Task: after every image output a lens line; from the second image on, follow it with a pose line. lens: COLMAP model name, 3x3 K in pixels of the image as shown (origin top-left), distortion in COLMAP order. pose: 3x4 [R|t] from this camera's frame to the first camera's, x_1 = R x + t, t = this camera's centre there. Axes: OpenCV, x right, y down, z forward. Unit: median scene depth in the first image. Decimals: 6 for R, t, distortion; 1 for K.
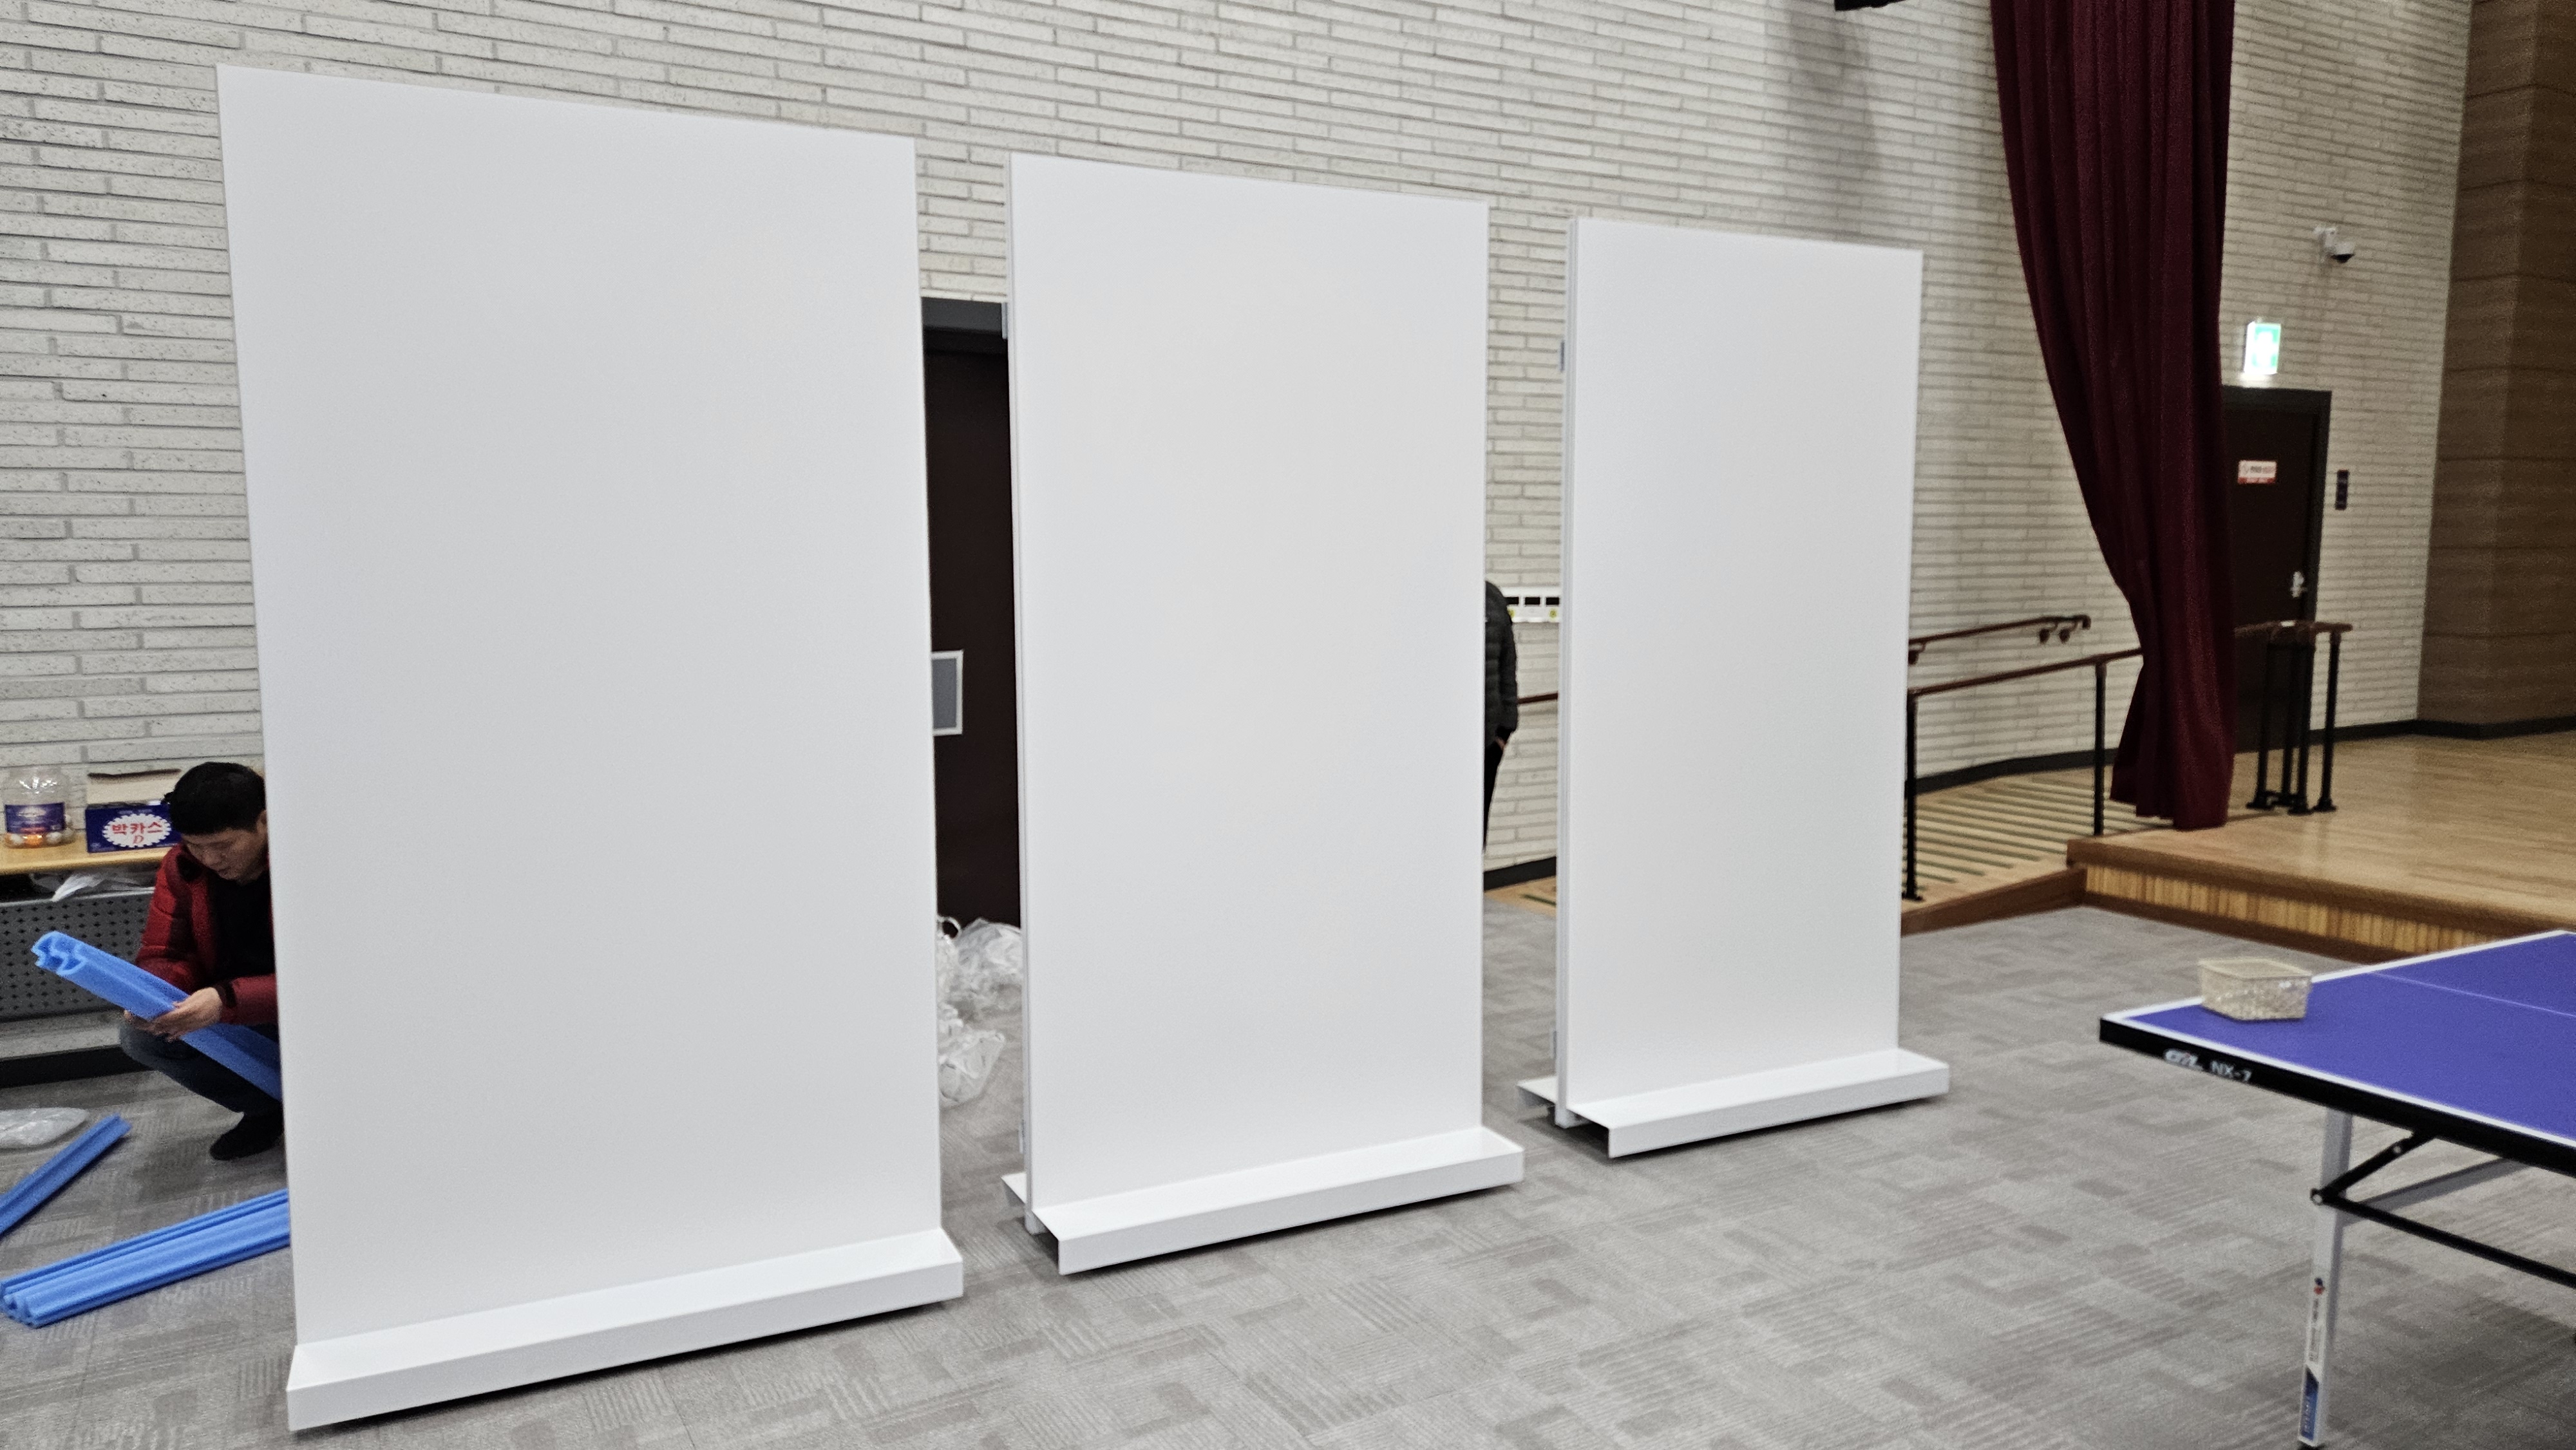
lens RADIAL K [[1702.1, 0, 1301.7], [0, 1702.1, 721.9], [0, 0, 1]] dist [0.057010, -0.051540]
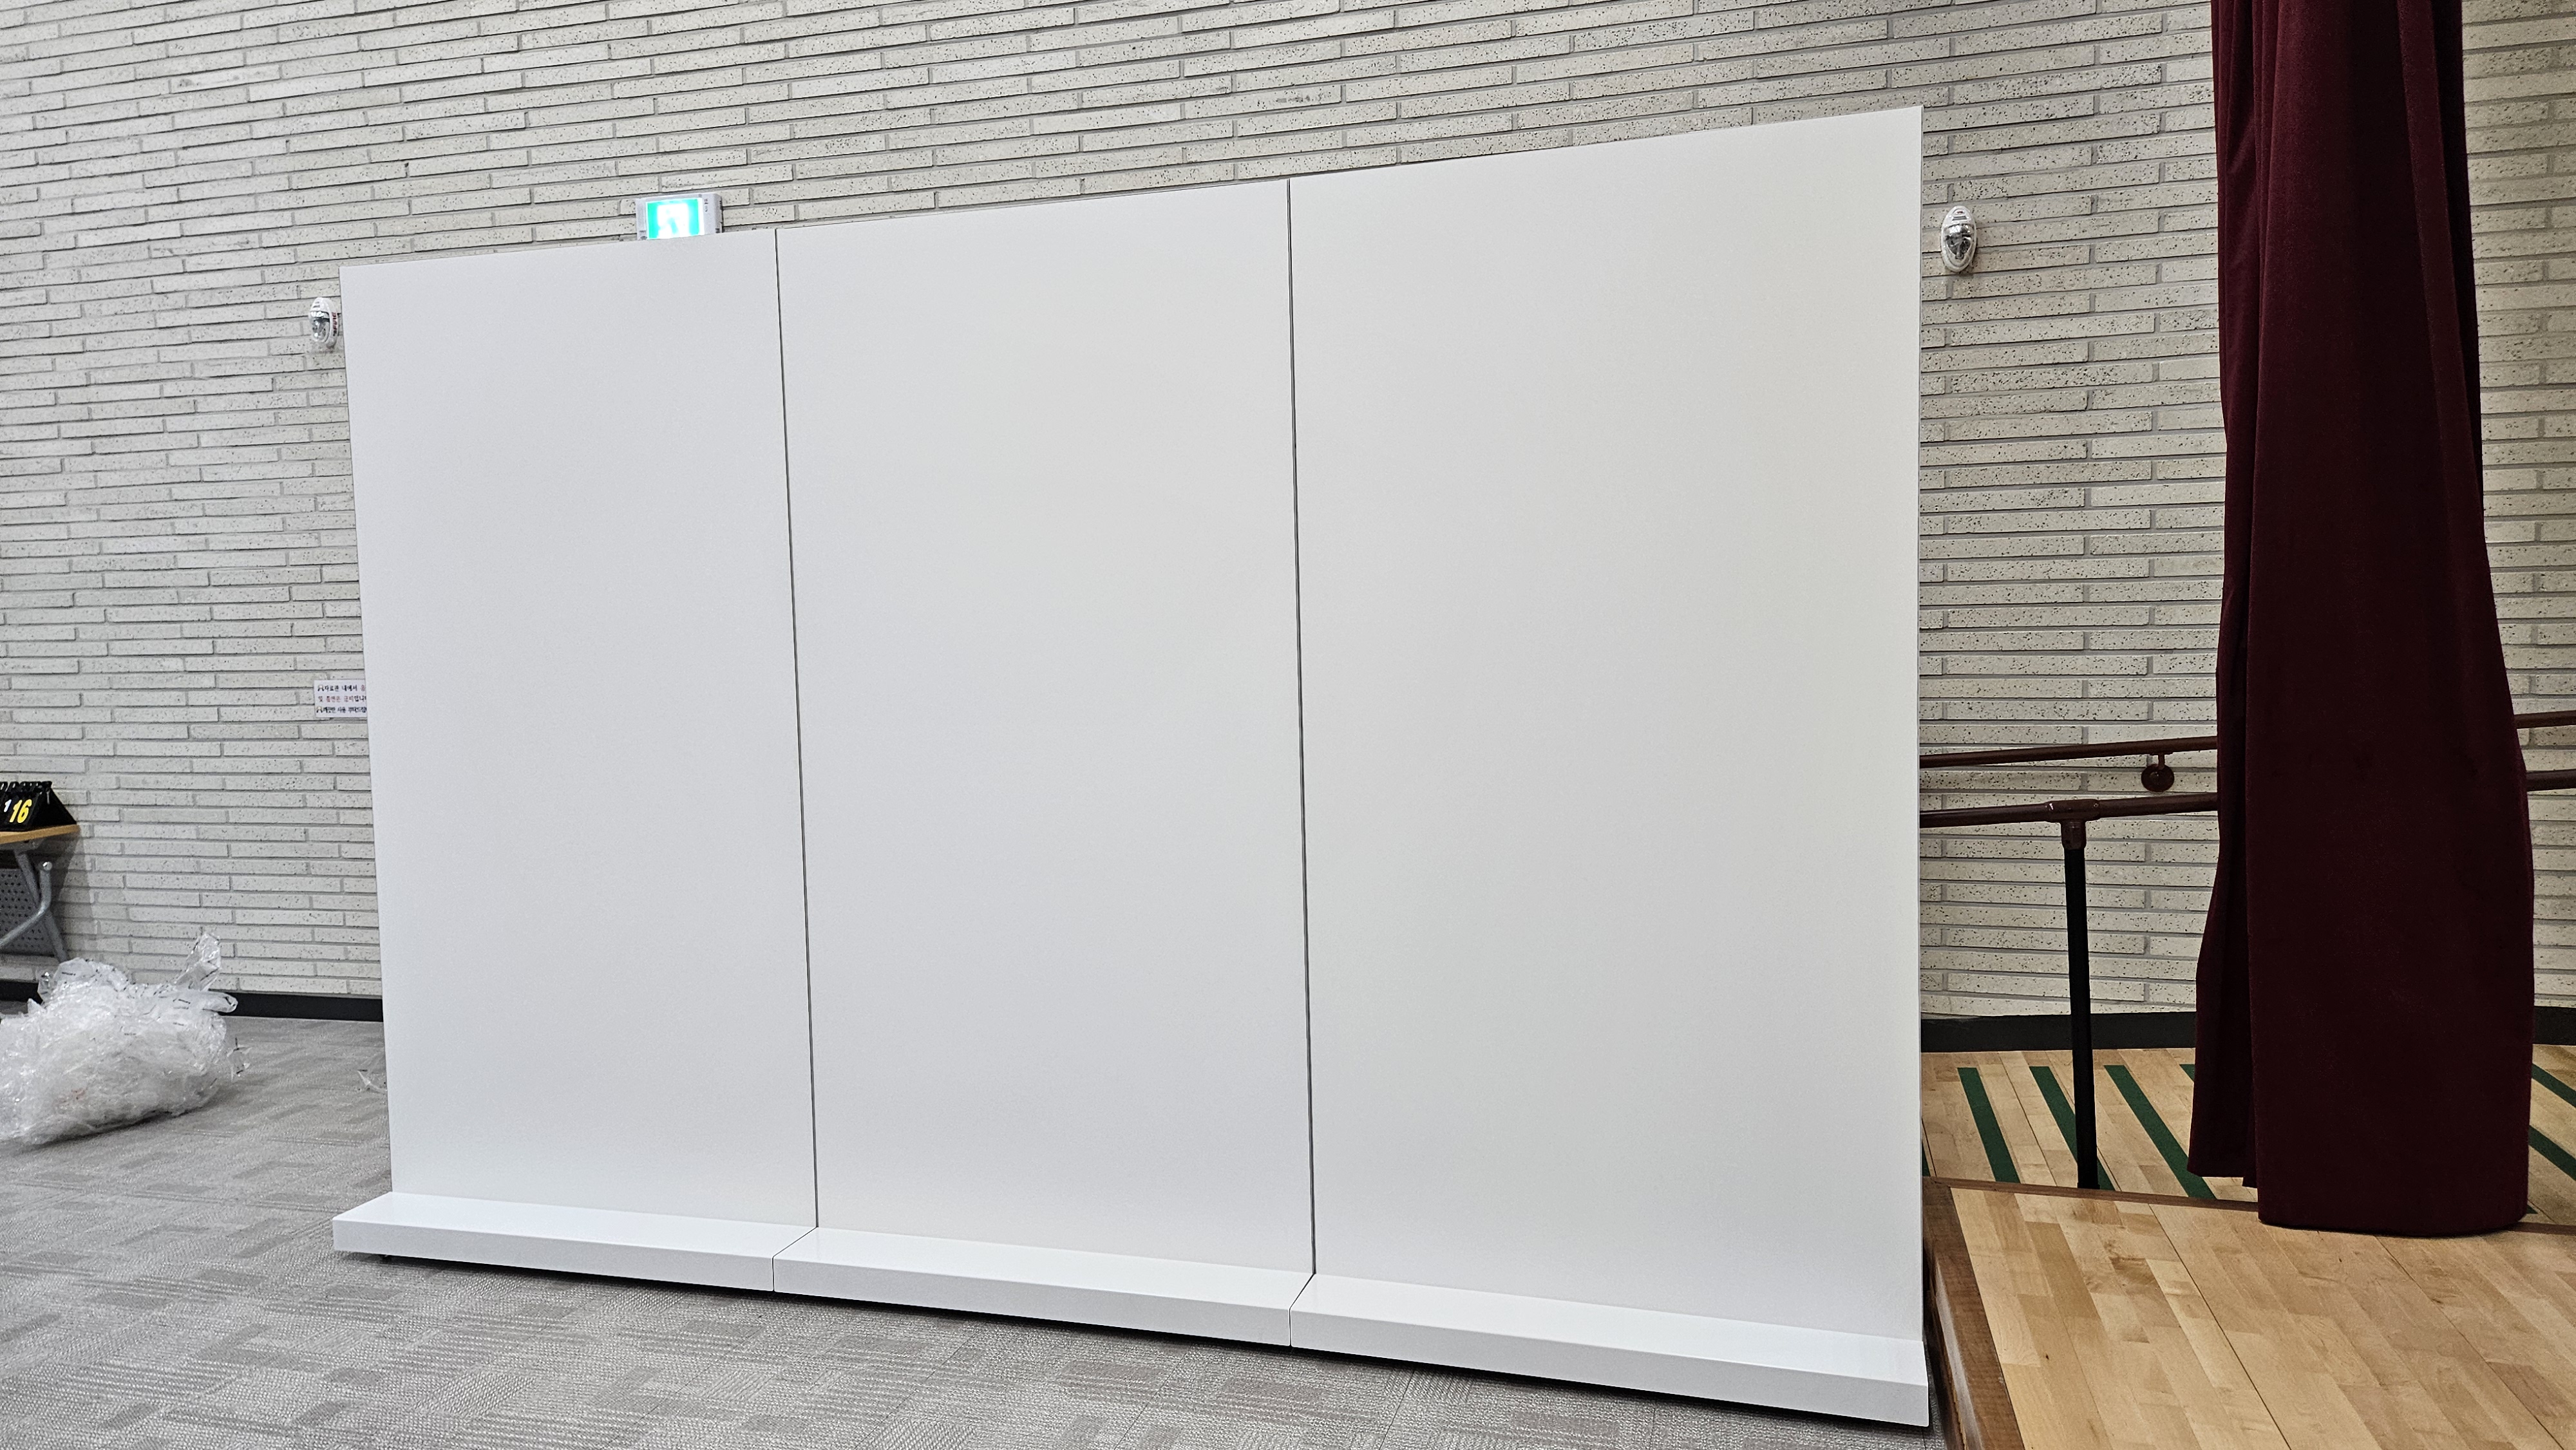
lens RADIAL K [[1702.1, 0, 1270.2], [0, 1702.1, 721.9], [0, 0, 1]] dist [0.057010, -0.051540]
pose [[0.685608, 0.039593, -0.726894, 0.628495], [-0.053628, 0.998554, 0.003808, -0.047600], [0.725993, 0.036371, 0.686740, 0.502441]]
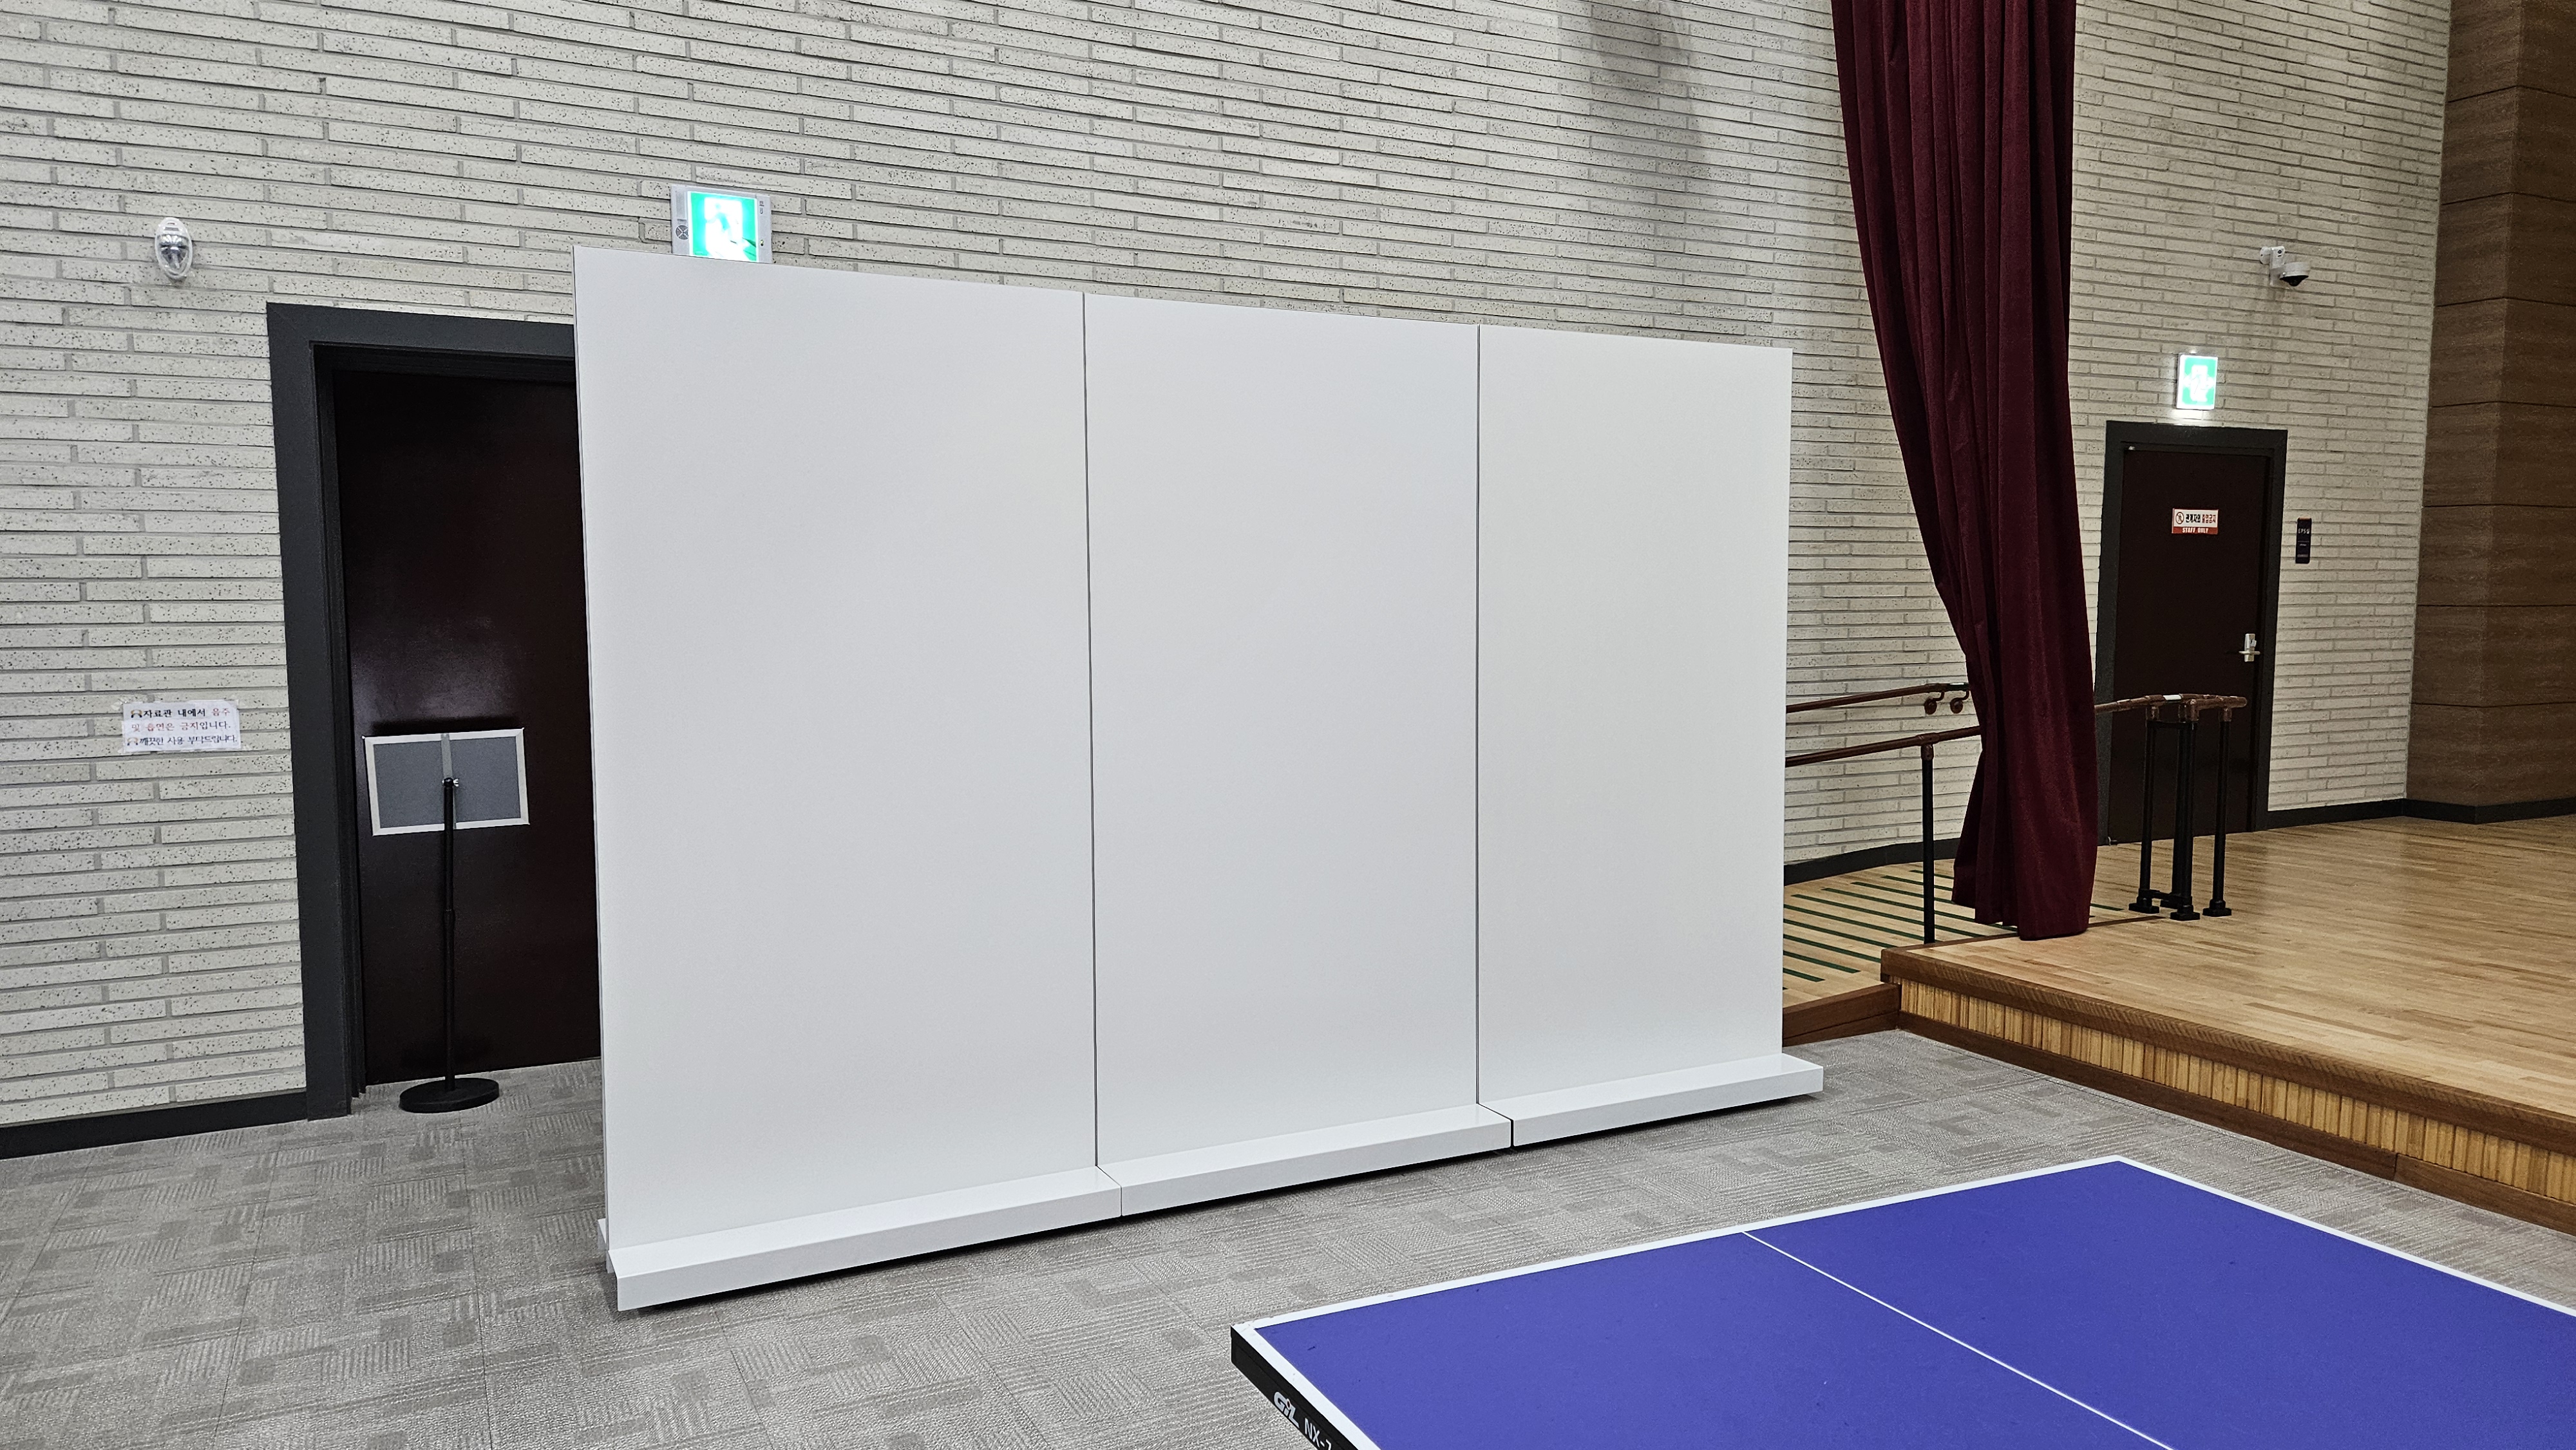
lens RADIAL K [[1702.1, 0, 1334.0], [0, 1702.1, 731.8], [0, 0, 1]] dist [0.057010, -0.051540]
pose [[0.998788, 0.003212, -0.049109, 0.201129], [-0.004455, 0.999672, -0.025225, -0.015935], [0.049012, 0.025413, 0.998475, 0.126076]]
